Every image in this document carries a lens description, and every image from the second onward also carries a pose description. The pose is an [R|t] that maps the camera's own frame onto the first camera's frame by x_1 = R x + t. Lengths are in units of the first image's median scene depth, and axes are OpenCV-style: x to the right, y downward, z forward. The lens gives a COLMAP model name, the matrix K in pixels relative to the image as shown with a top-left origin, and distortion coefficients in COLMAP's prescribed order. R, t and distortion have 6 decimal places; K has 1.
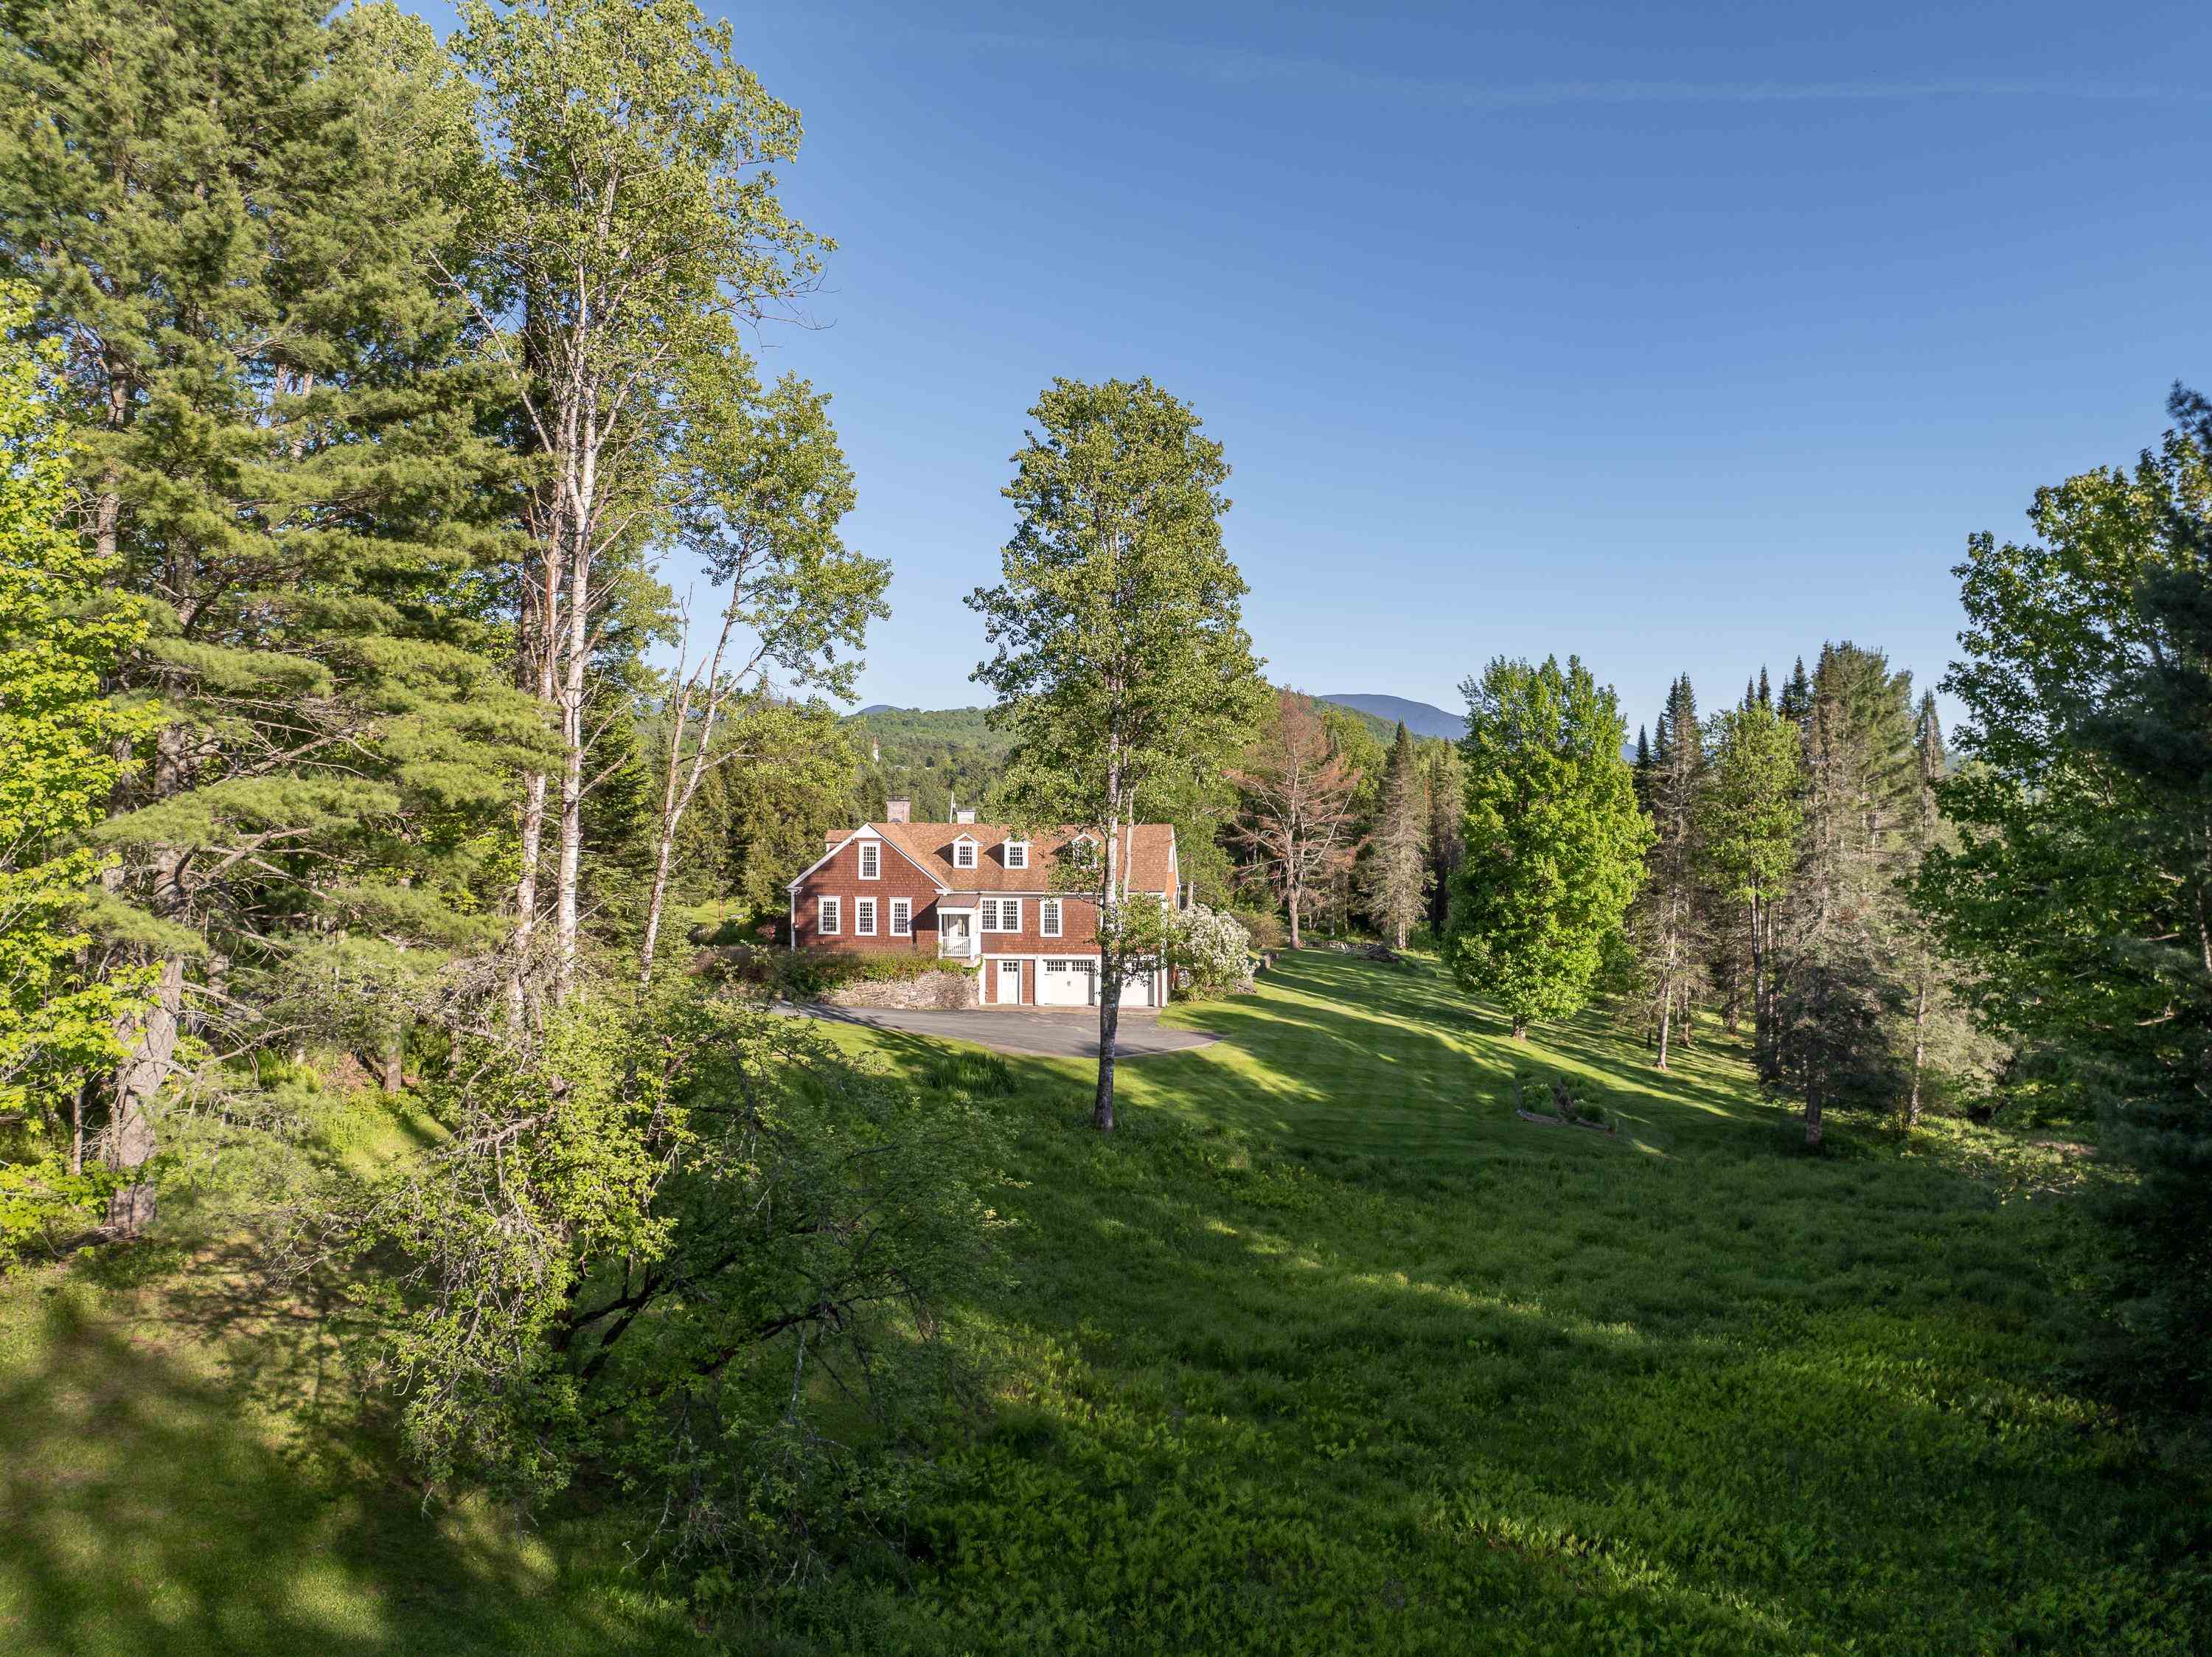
lens RADIAL K [[1578.8, 0, 1102.1], [0, 1578.8, 825.2], [0, 0, 1]] dist [-0.055835, -0.001365]
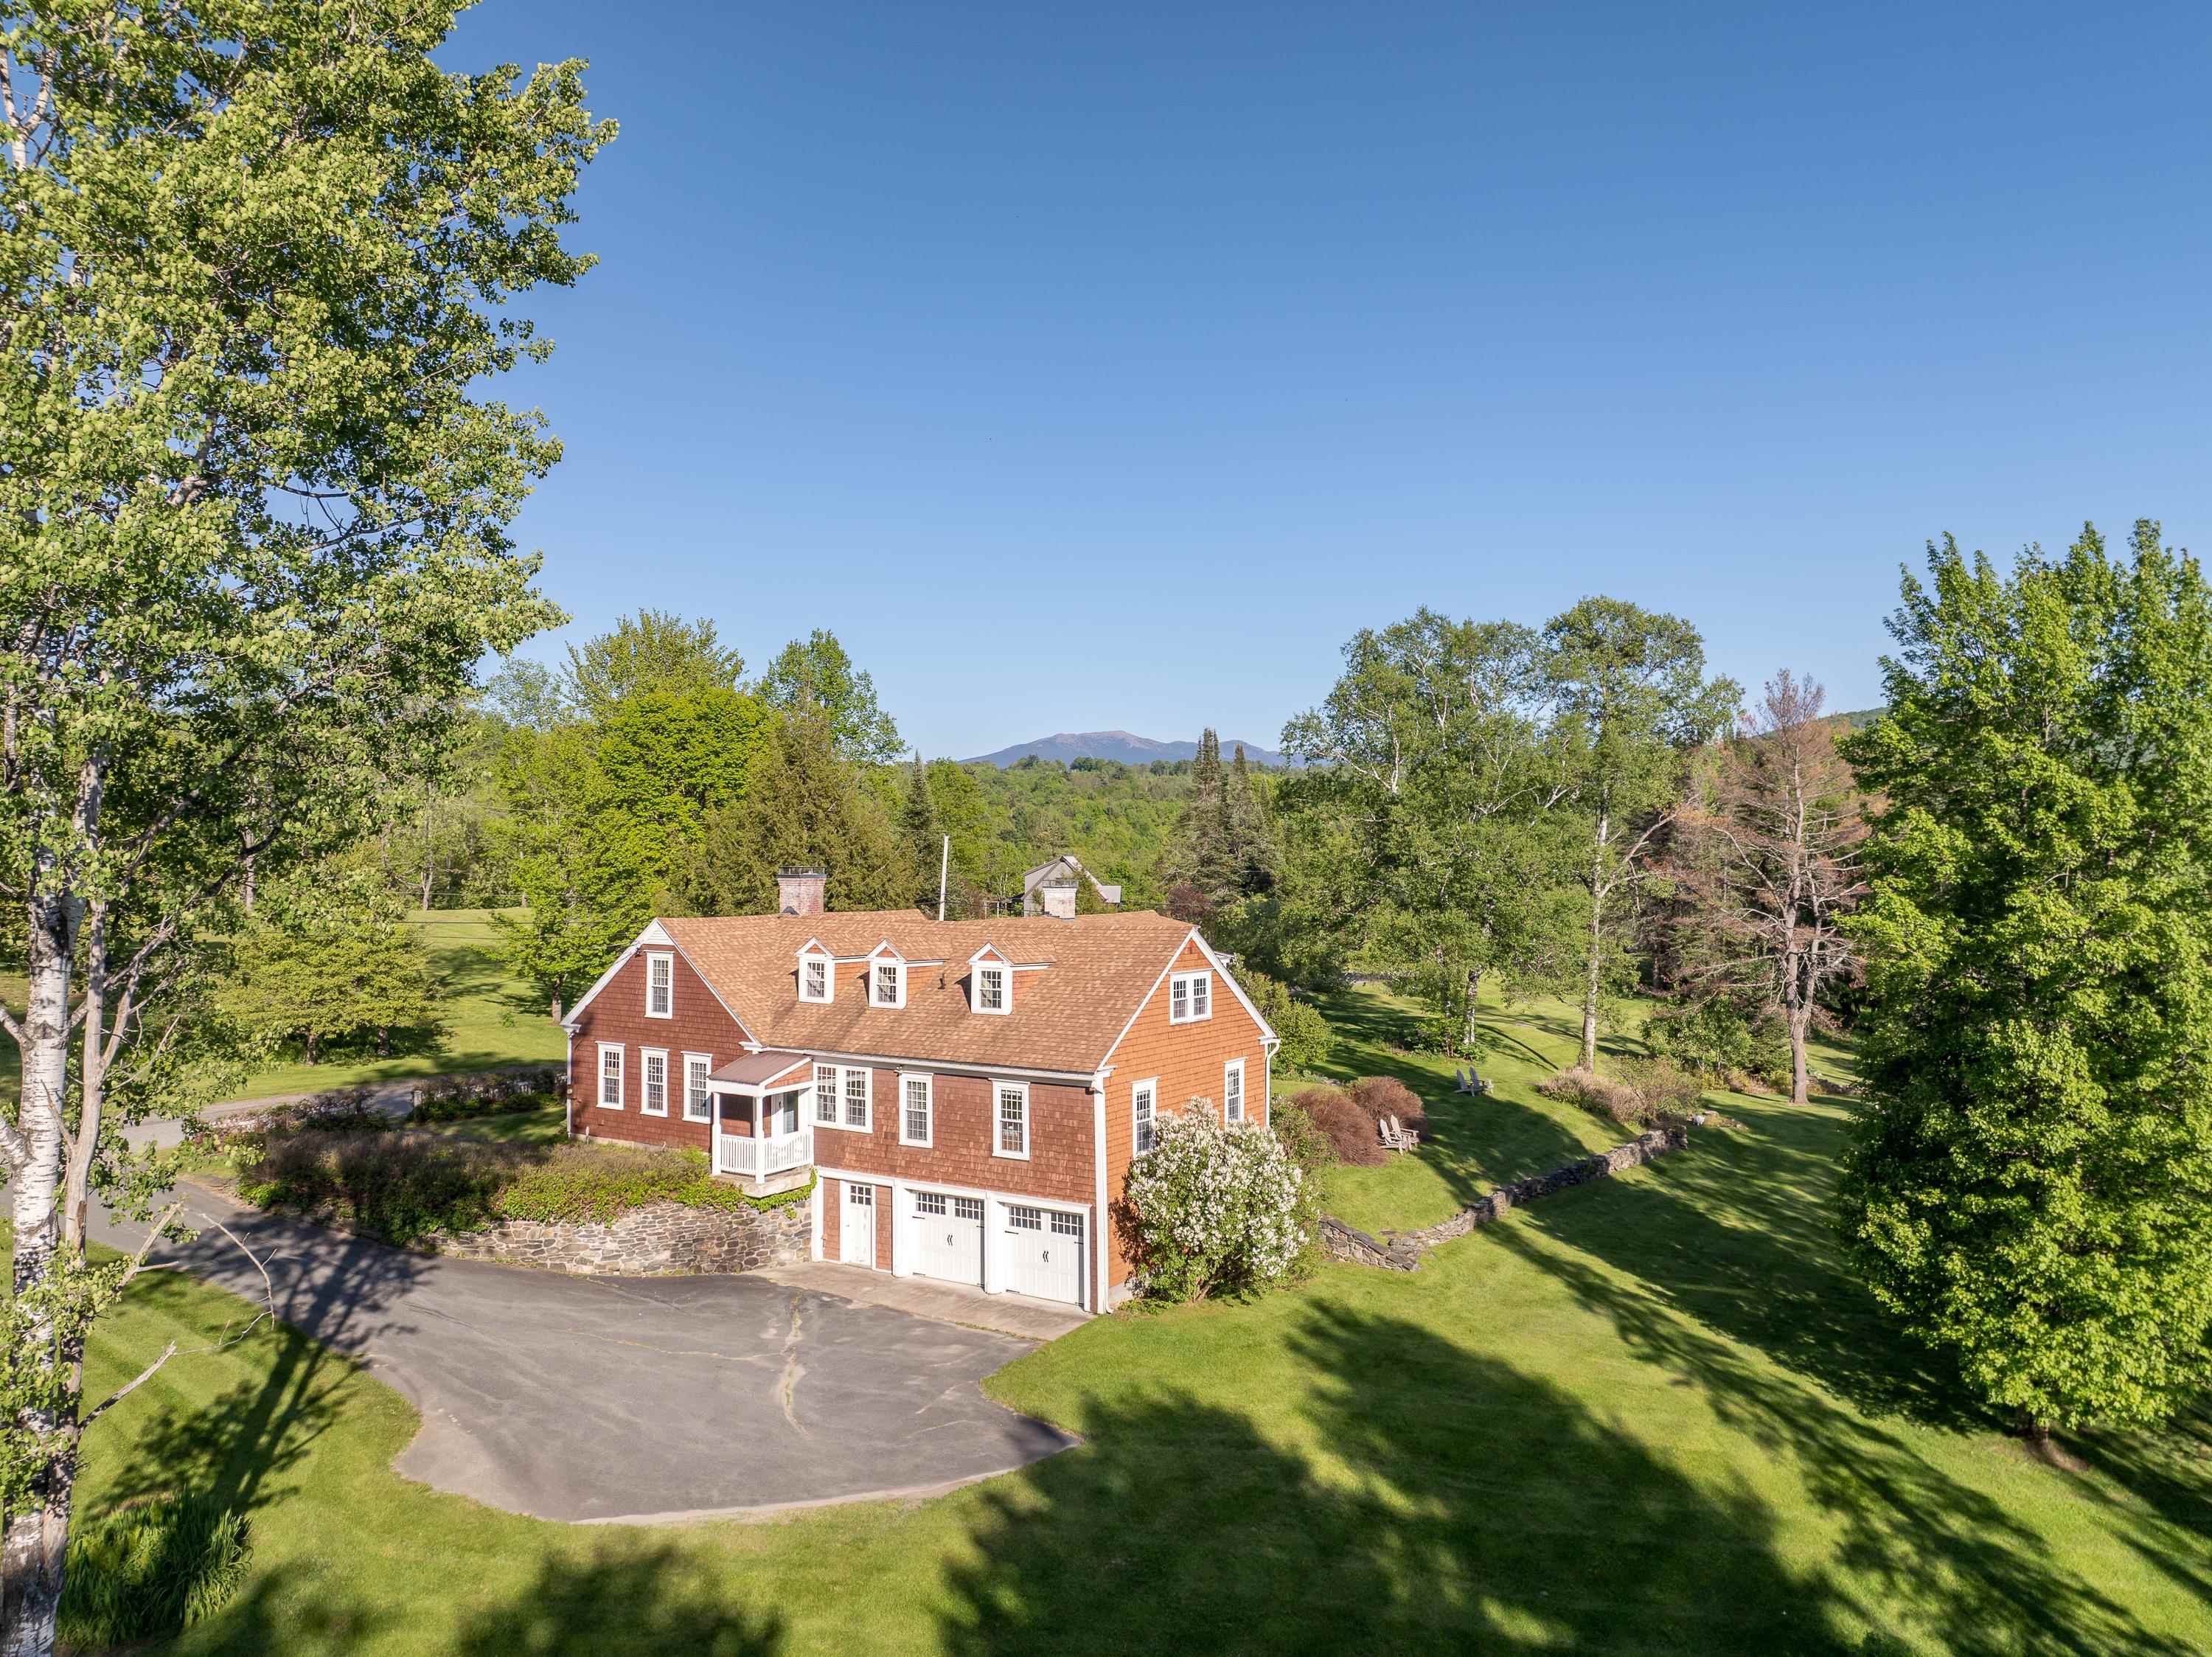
lens RADIAL K [[1578.8, 0, 1110.9], [0, 1578.8, 829.7], [0, 0, 1]] dist [-0.055835, -0.001365]
pose [[0.890311, -0.010283, -0.455238, 0.258390], [-0.000765, 0.999710, -0.024079, -0.020337], [0.455353, 0.021786, 0.890044, 0.565572]]
